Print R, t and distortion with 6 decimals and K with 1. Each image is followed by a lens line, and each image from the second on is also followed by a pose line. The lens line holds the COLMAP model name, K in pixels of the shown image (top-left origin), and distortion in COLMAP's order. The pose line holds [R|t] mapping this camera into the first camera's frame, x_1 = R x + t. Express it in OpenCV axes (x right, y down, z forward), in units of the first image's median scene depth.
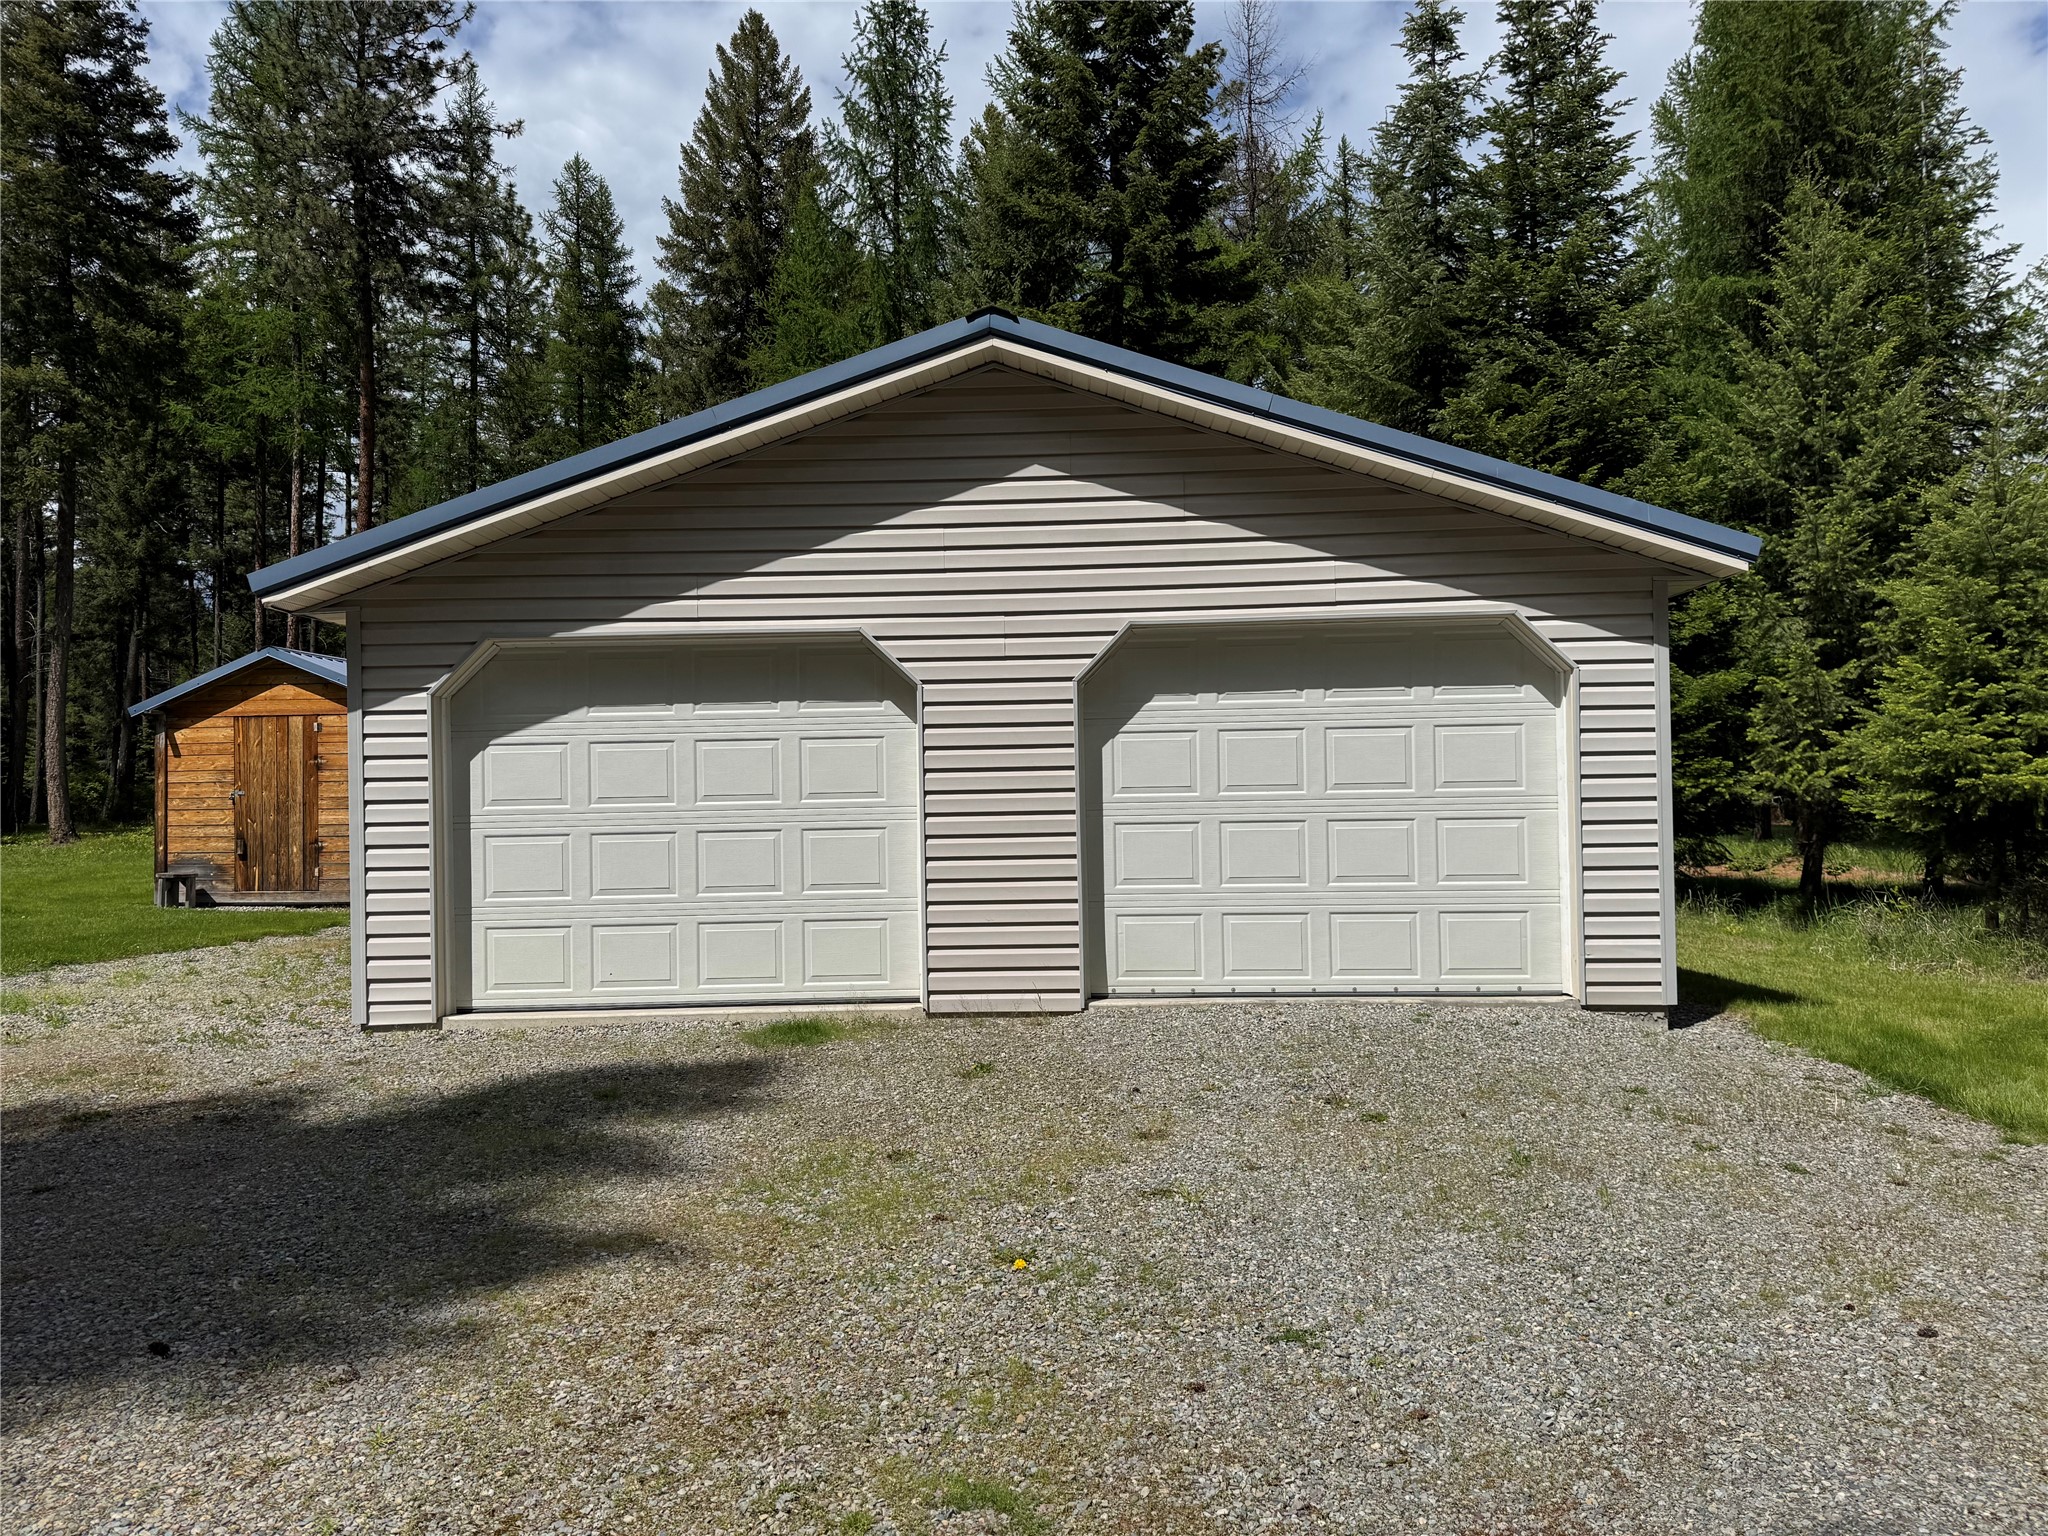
lens RADIAL K [[1429.0, 0, 1014.1], [0, 1429.0, 768.1], [0, 0, 1]] dist [0.032859, -0.034917]
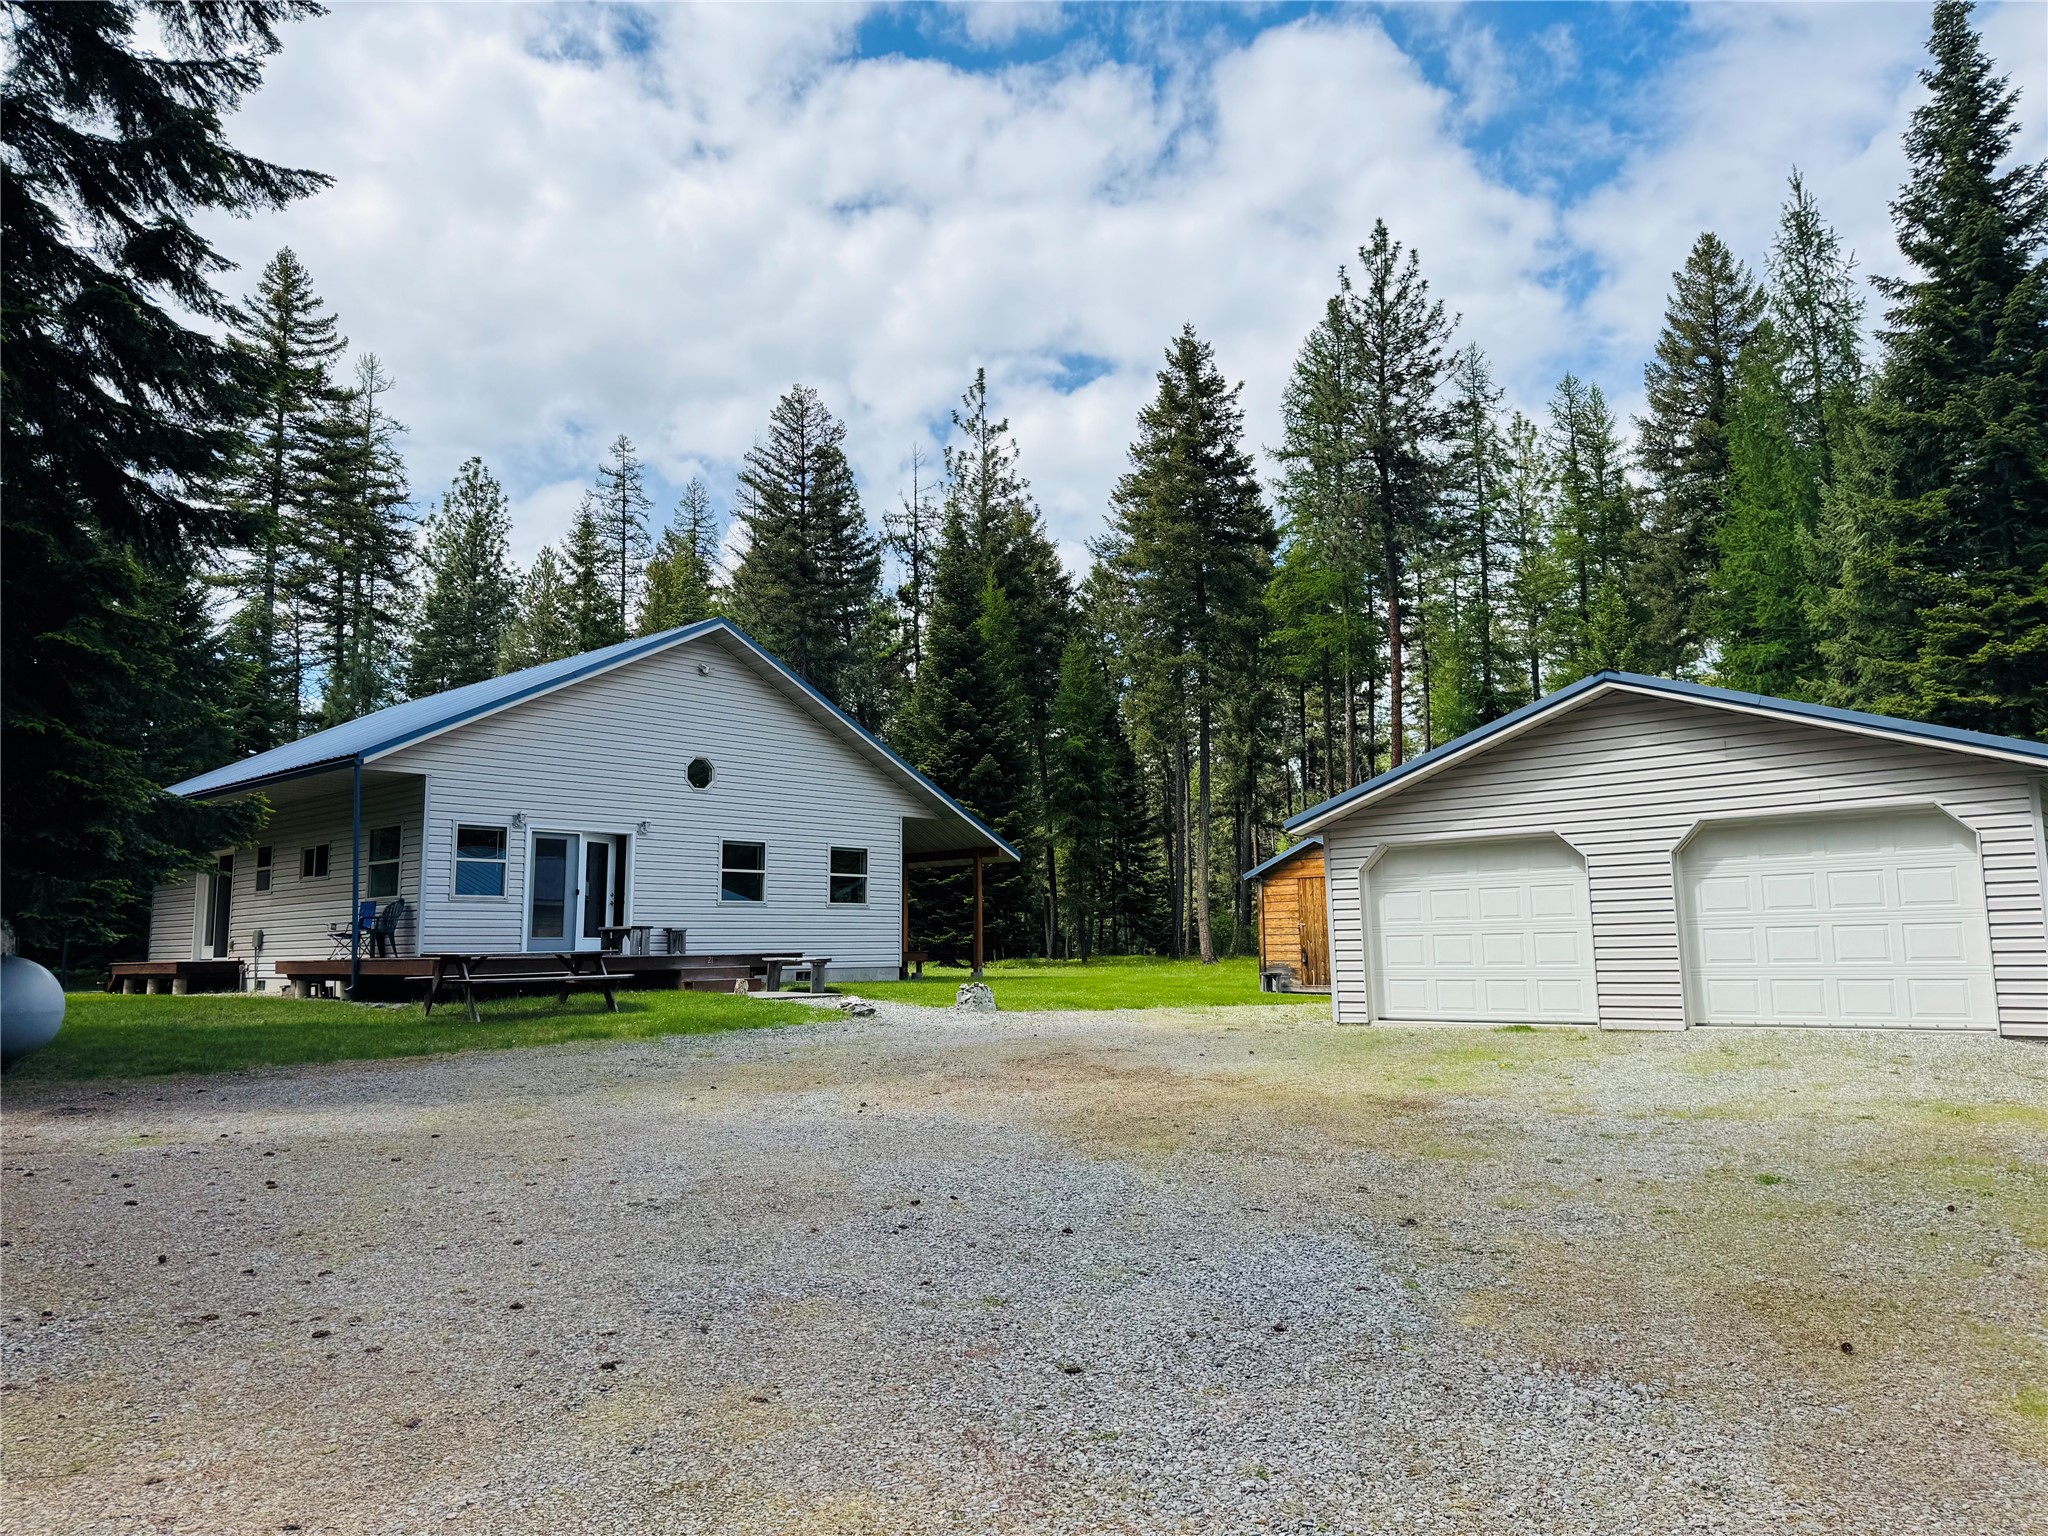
lens RADIAL K [[1429.0, 0, 1025.7], [0, 1429.0, 775.3], [0, 0, 1]] dist [0.032859, -0.034917]
pose [[0.761713, -0.075536, -0.643496, 0.289104], [0.013351, 0.994800, -0.100969, 0.008592], [0.647777, 0.068318, 0.758761, -0.463074]]
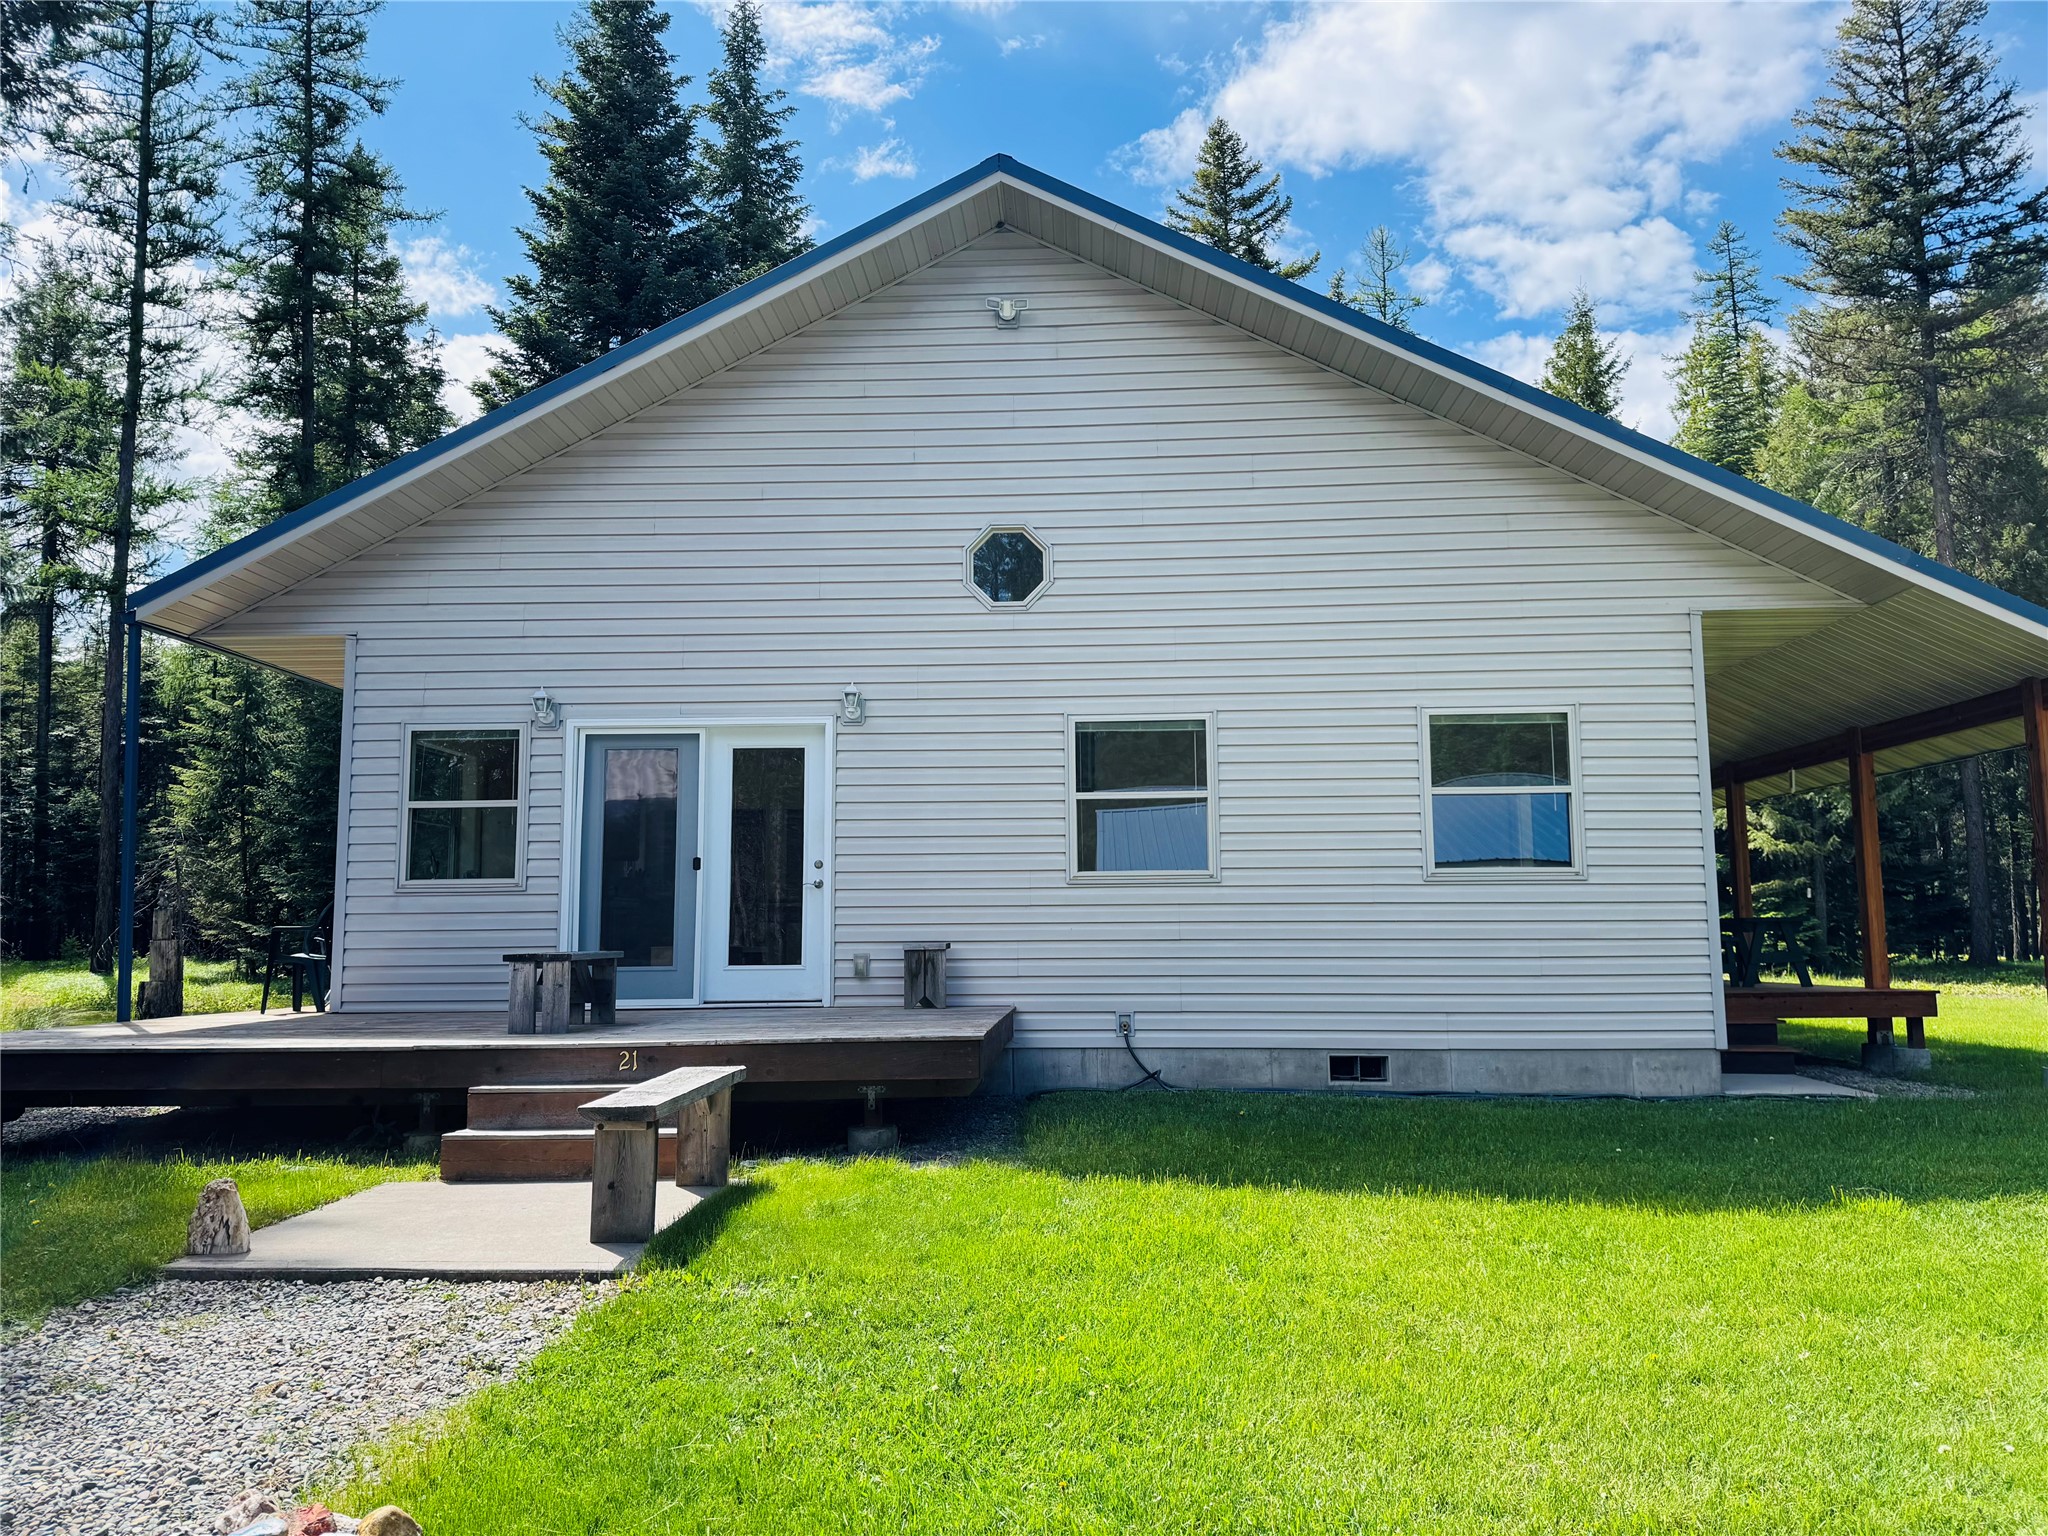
lens RADIAL K [[1429.0, 0, 1018.8], [0, 1429.0, 784.8], [0, 0, 1]] dist [0.032859, -0.034917]
pose [[-0.009759, -0.090412, -0.995857, -0.315006], [0.025485, 0.995558, -0.090635, 0.000470], [0.999628, -0.026264, -0.007411, 0.435789]]
